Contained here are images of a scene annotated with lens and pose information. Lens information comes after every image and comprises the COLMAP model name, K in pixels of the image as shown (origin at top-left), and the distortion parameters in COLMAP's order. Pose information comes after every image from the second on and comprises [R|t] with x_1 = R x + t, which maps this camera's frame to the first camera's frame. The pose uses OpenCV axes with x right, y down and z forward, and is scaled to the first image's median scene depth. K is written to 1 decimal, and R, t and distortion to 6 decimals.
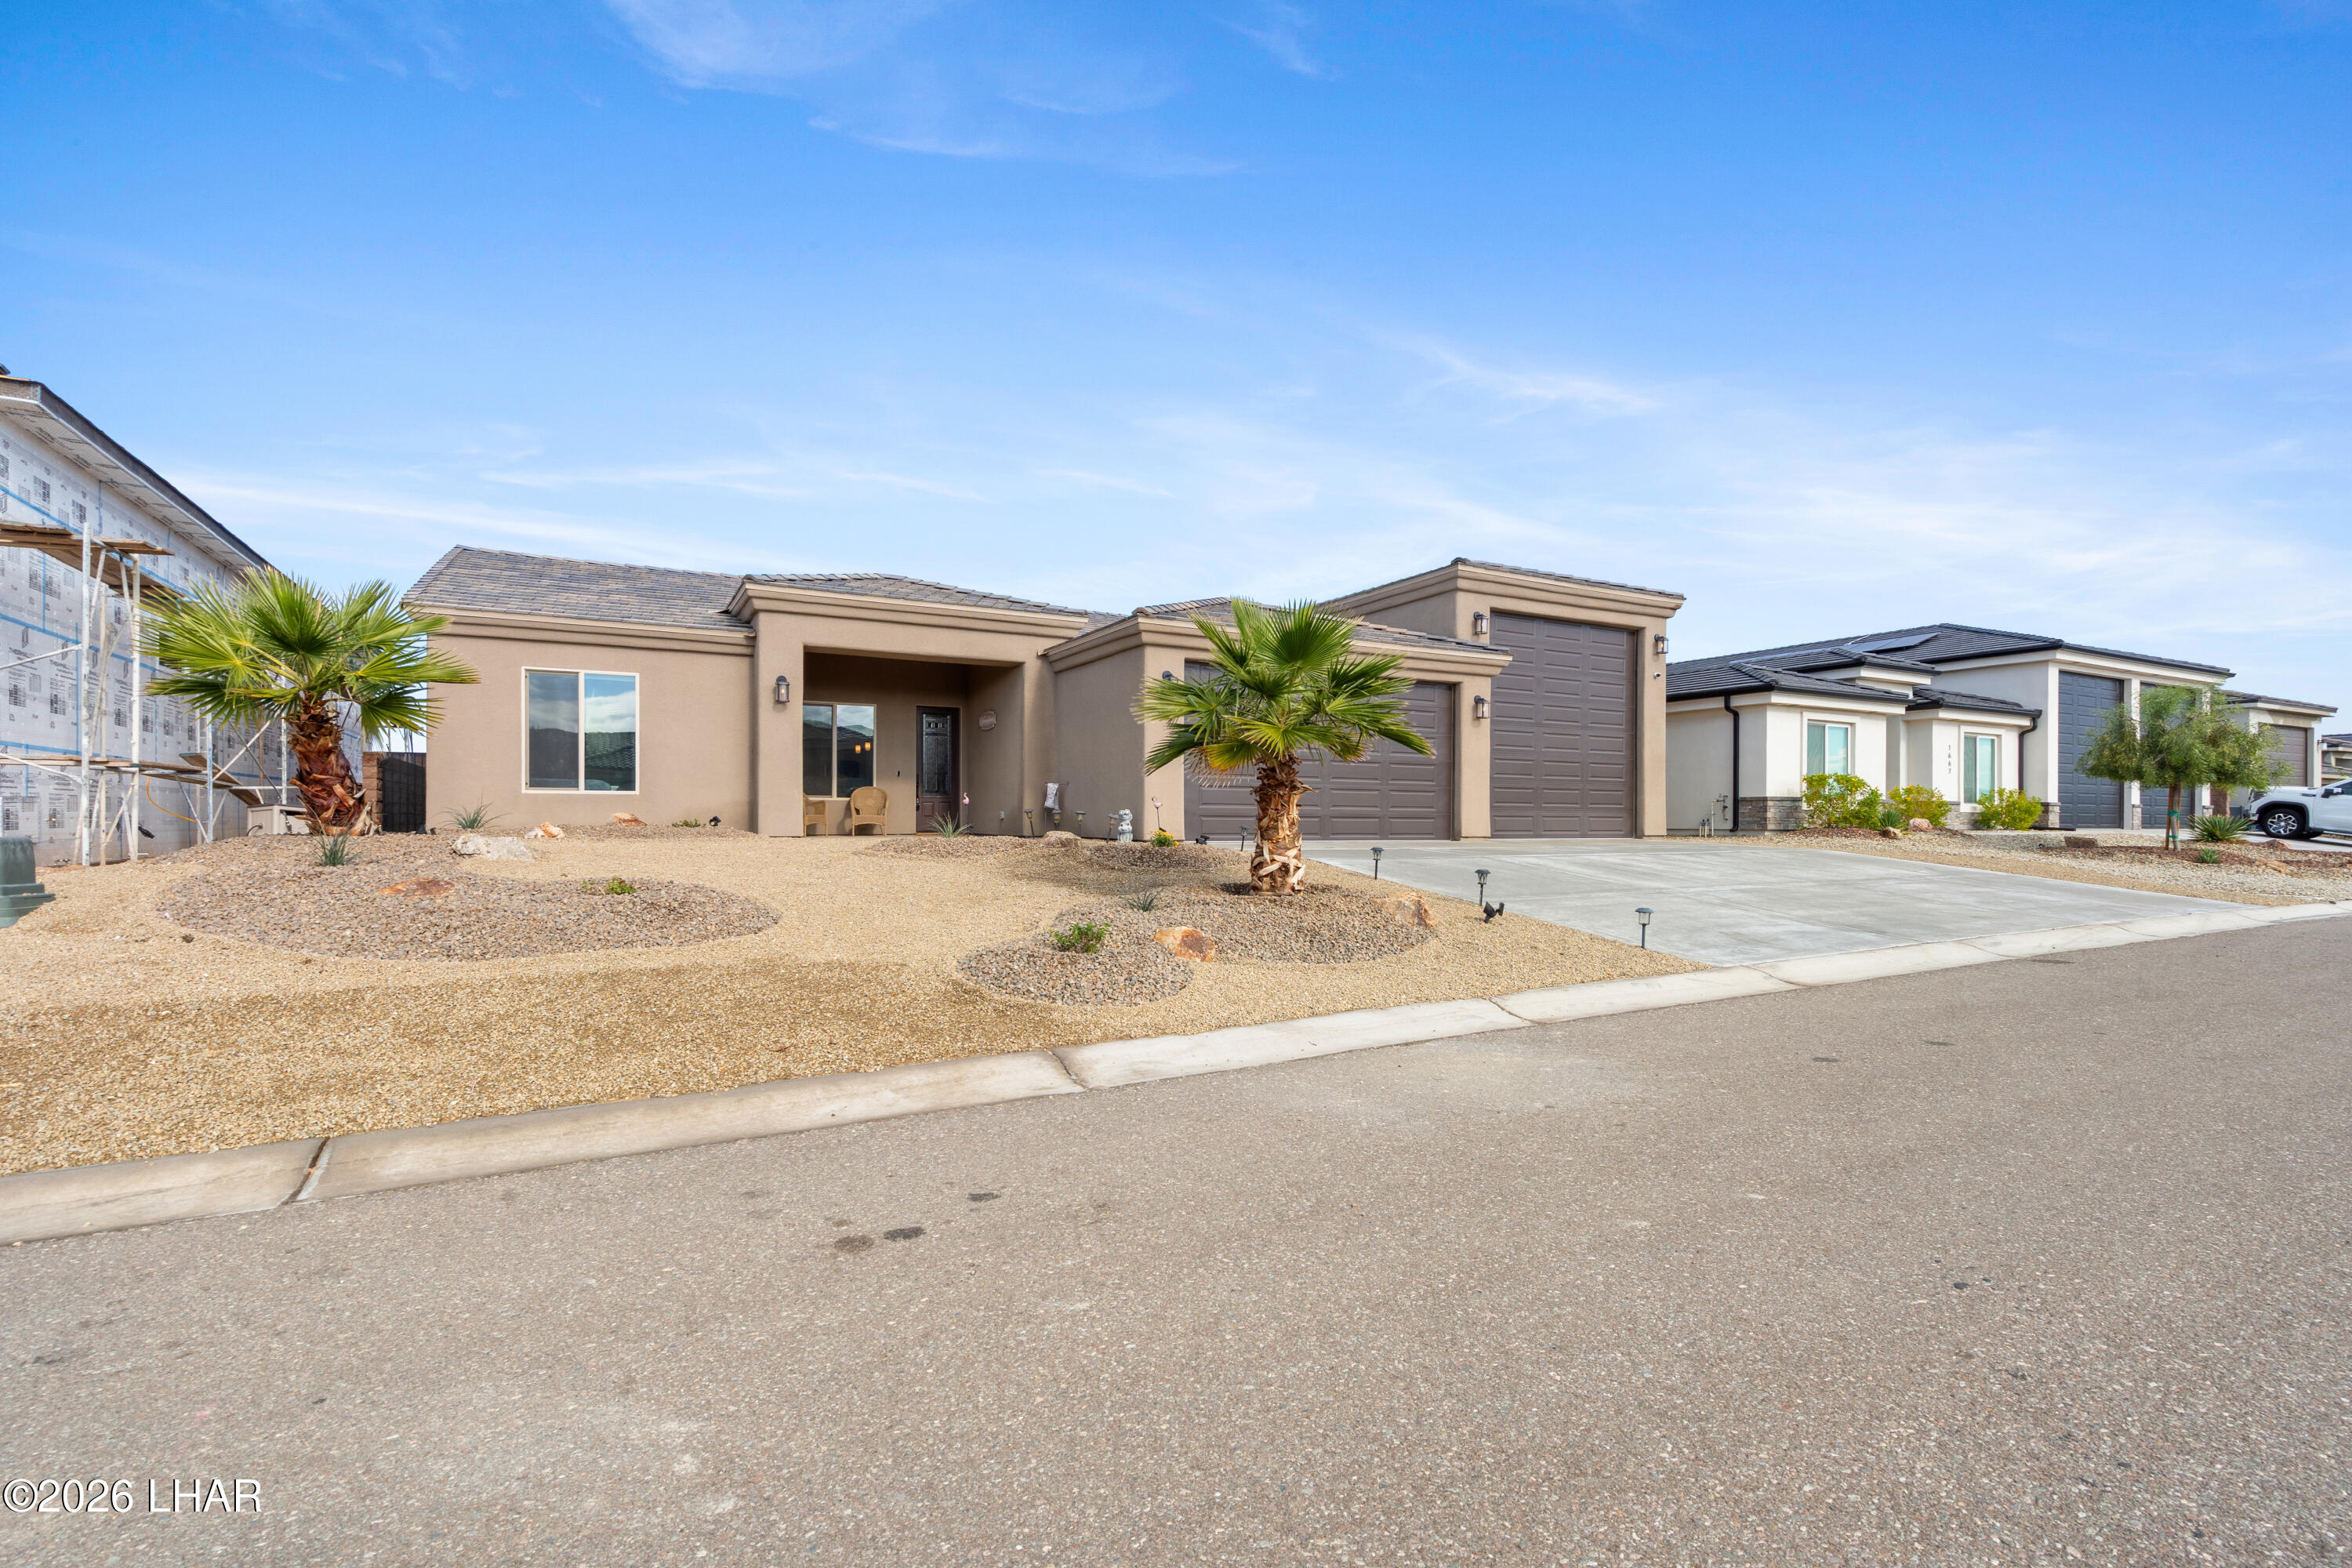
lens RADIAL K [[1079.6, 0, 1200.6], [0, 1079.6, 825.1], [0, 0, 1]] dist [-0.005773, 0.000051]
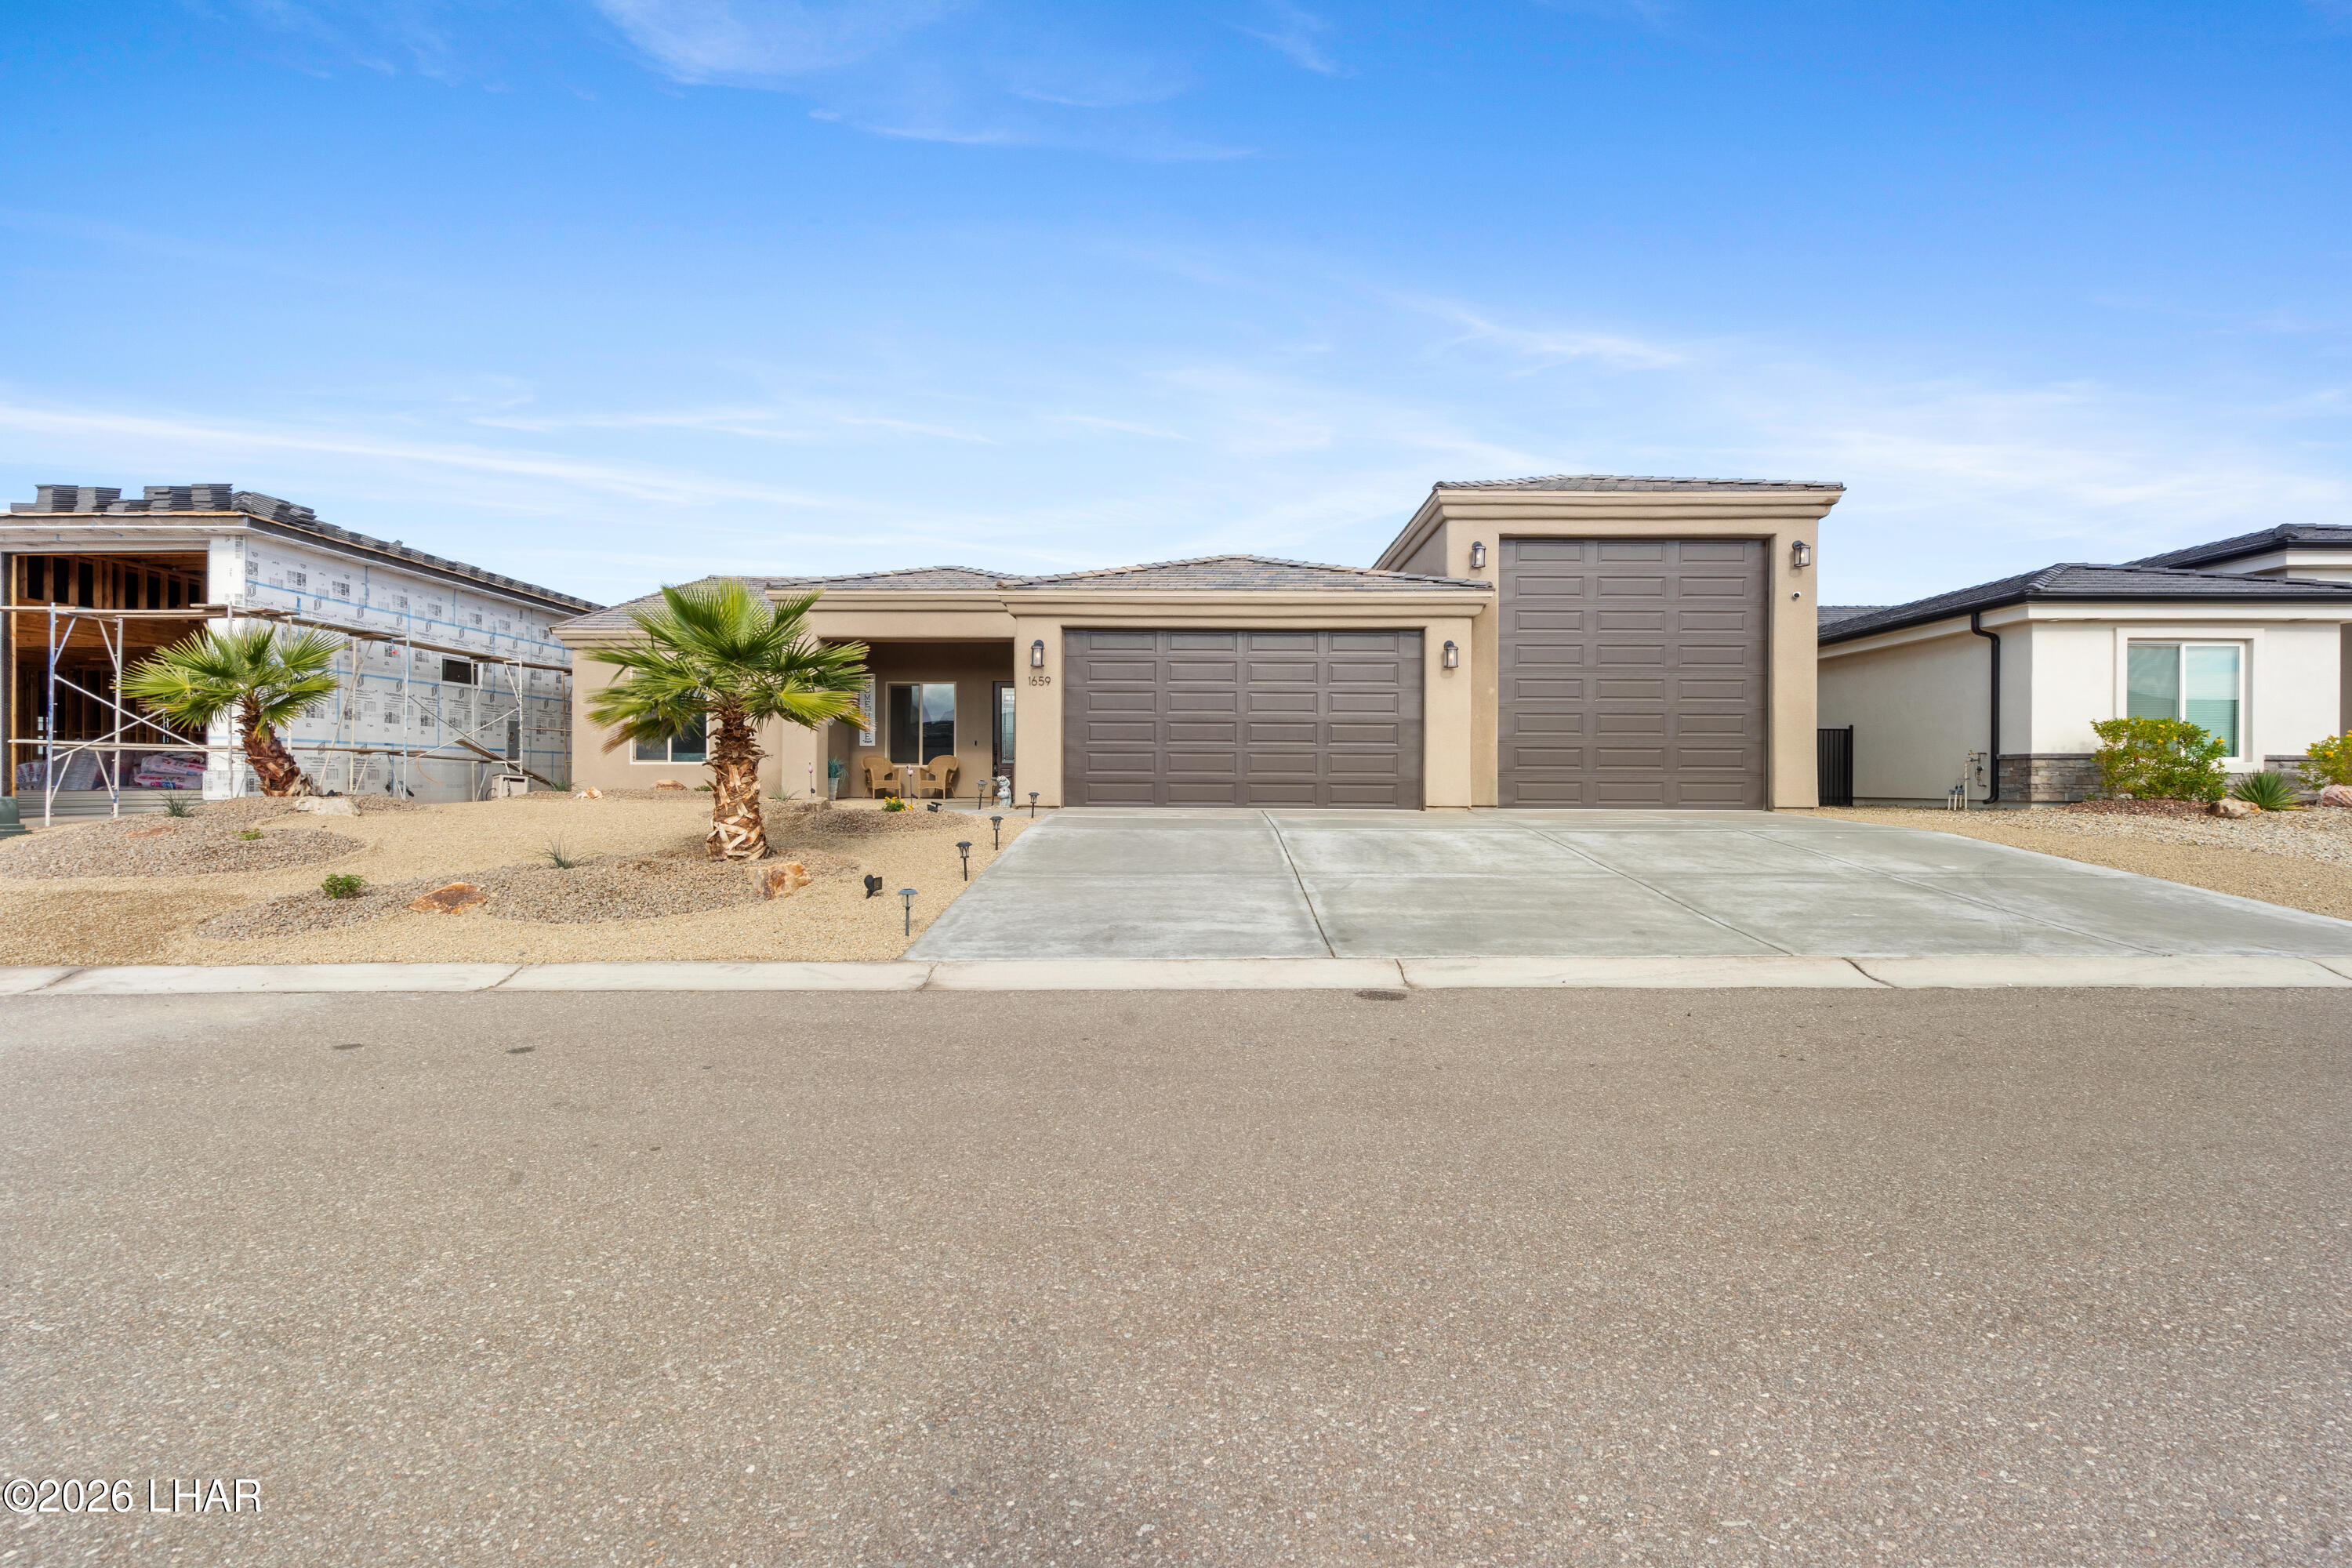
lens RADIAL K [[1079.6, 0, 1178.2], [0, 1079.6, 778.1], [0, 0, 1]] dist [-0.005773, 0.000051]
pose [[0.865867, -0.001145, -0.500273, 0.489615], [-0.003616, 0.999957, -0.008548, -0.003387], [0.500261, 0.009210, 0.865826, 0.151000]]
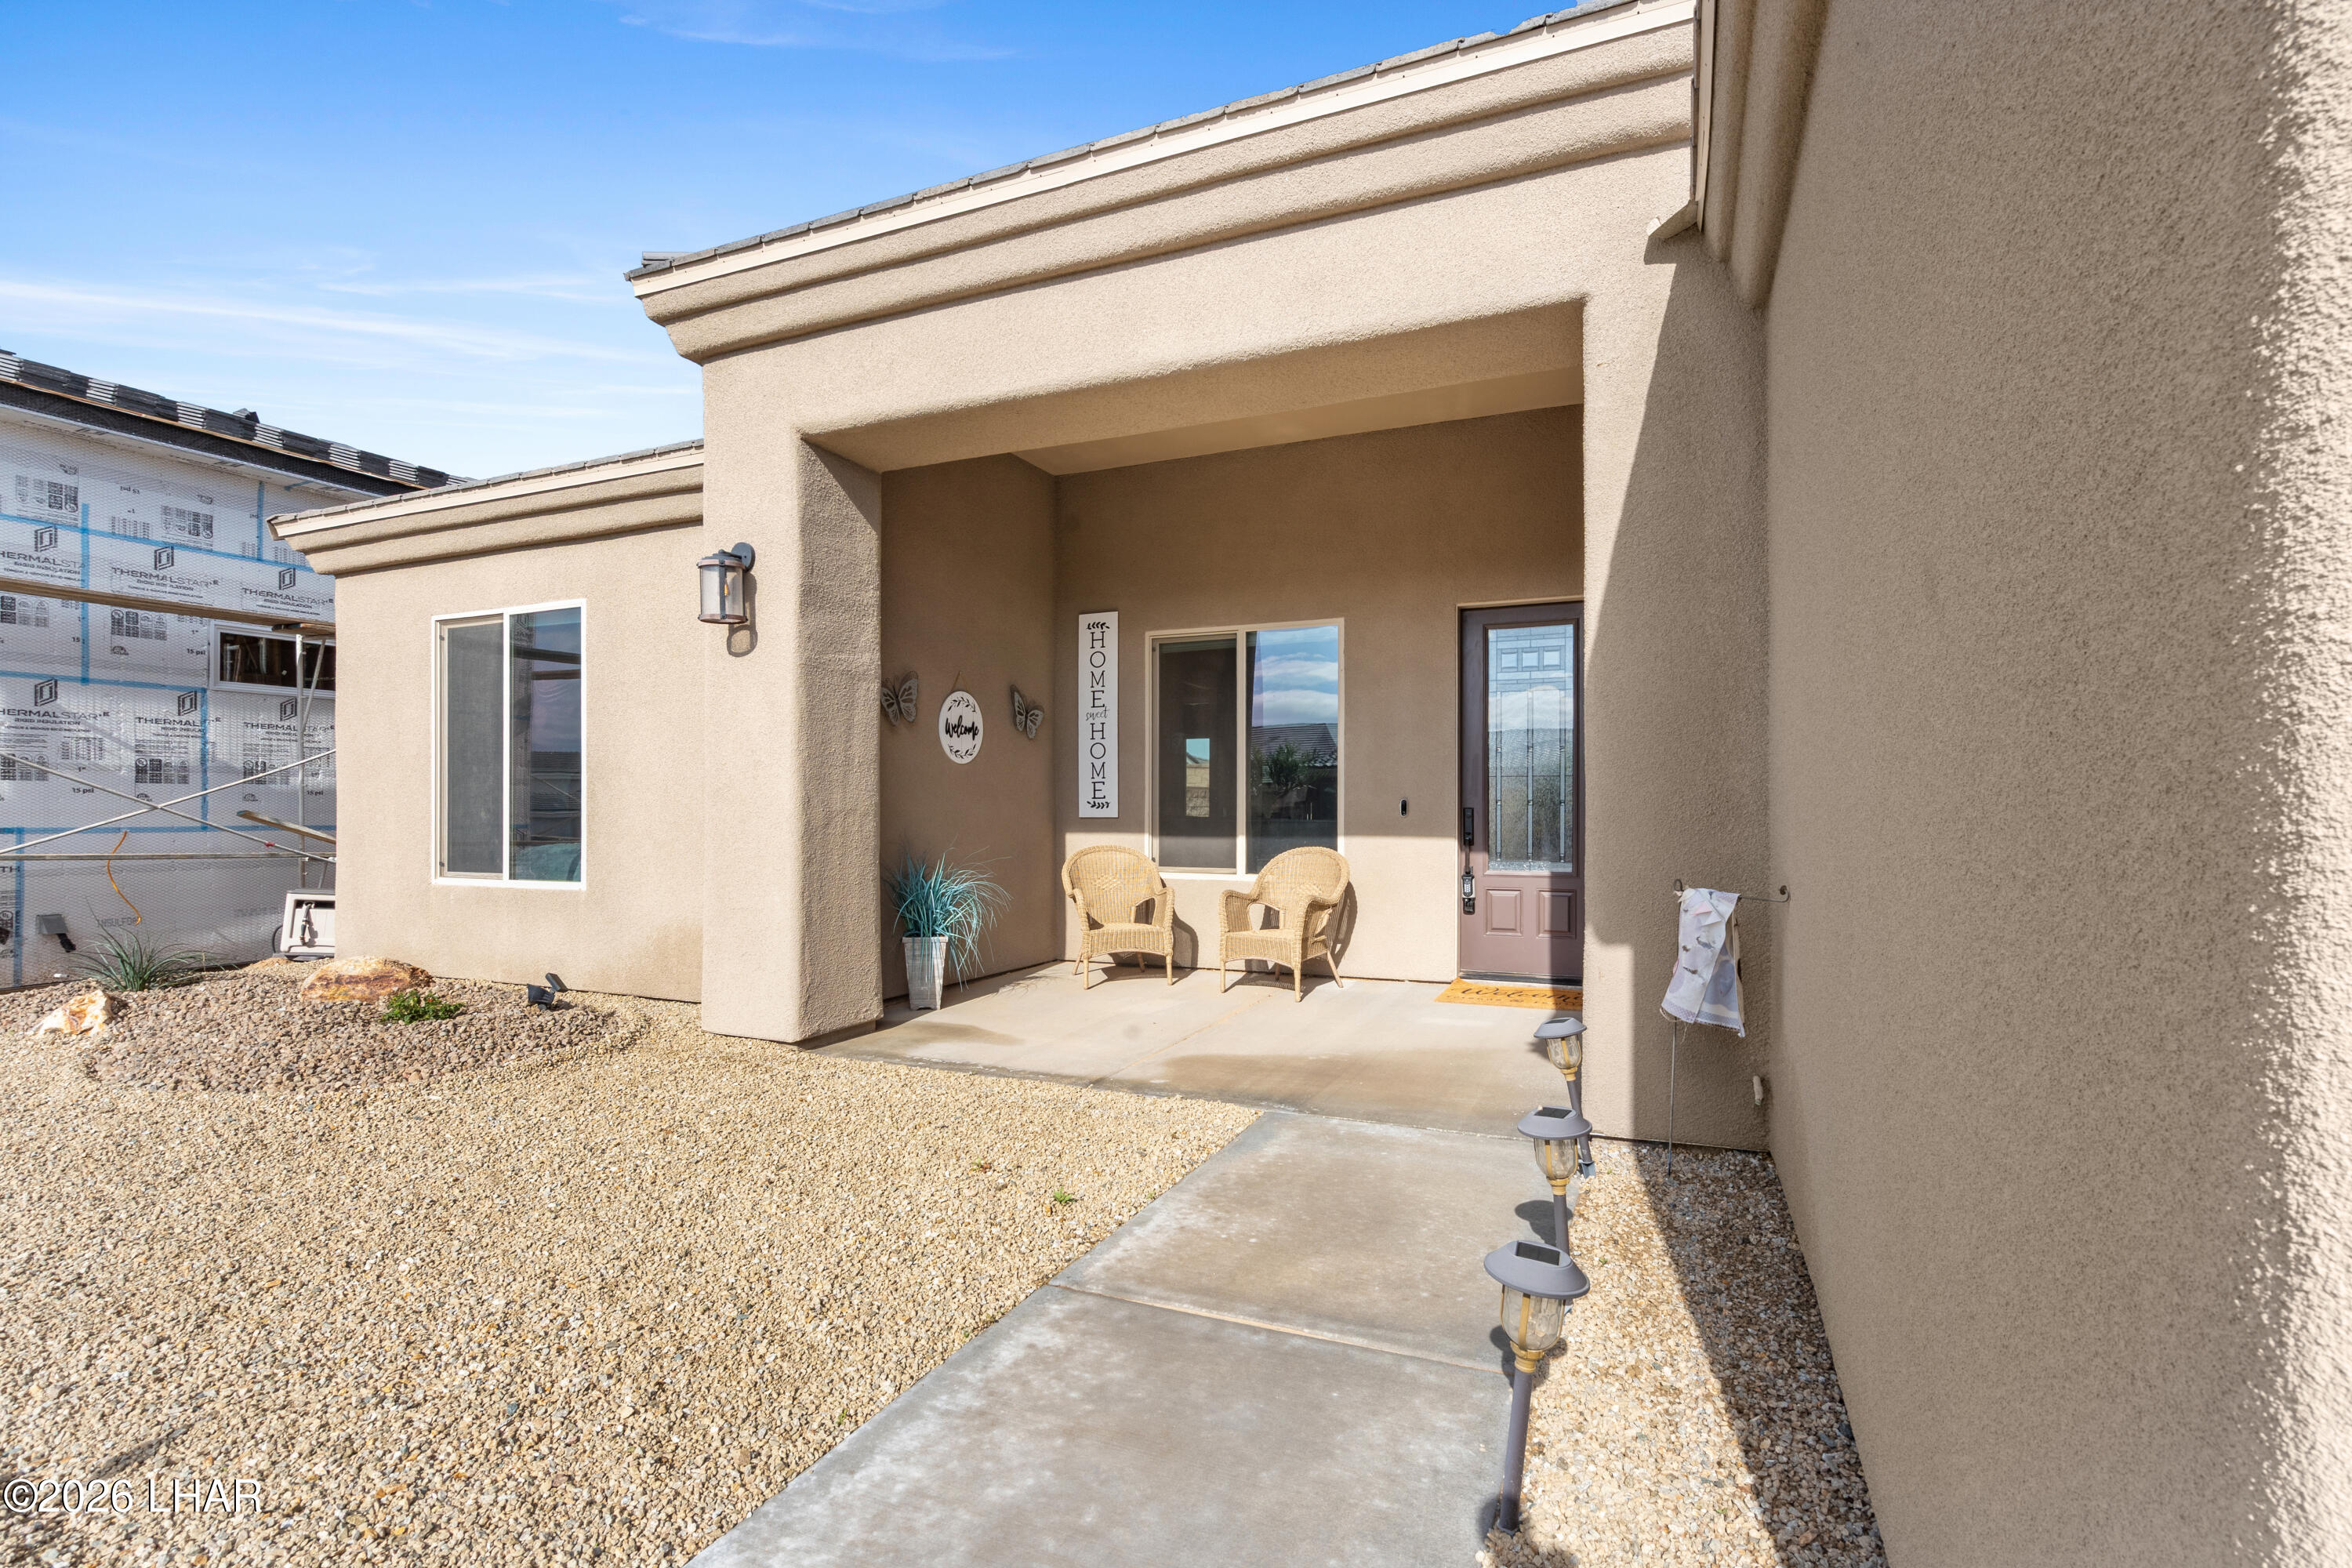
lens RADIAL K [[1079.6, 0, 1190.0], [0, 1079.6, 808.2], [0, 0, 1]] dist [-0.005773, 0.000051]
pose [[0.605582, -0.001142, -0.795782, -0.042250], [-0.000582, 0.999998, -0.001878, -0.050043], [0.795783, 0.001600, 0.605580, 0.779138]]
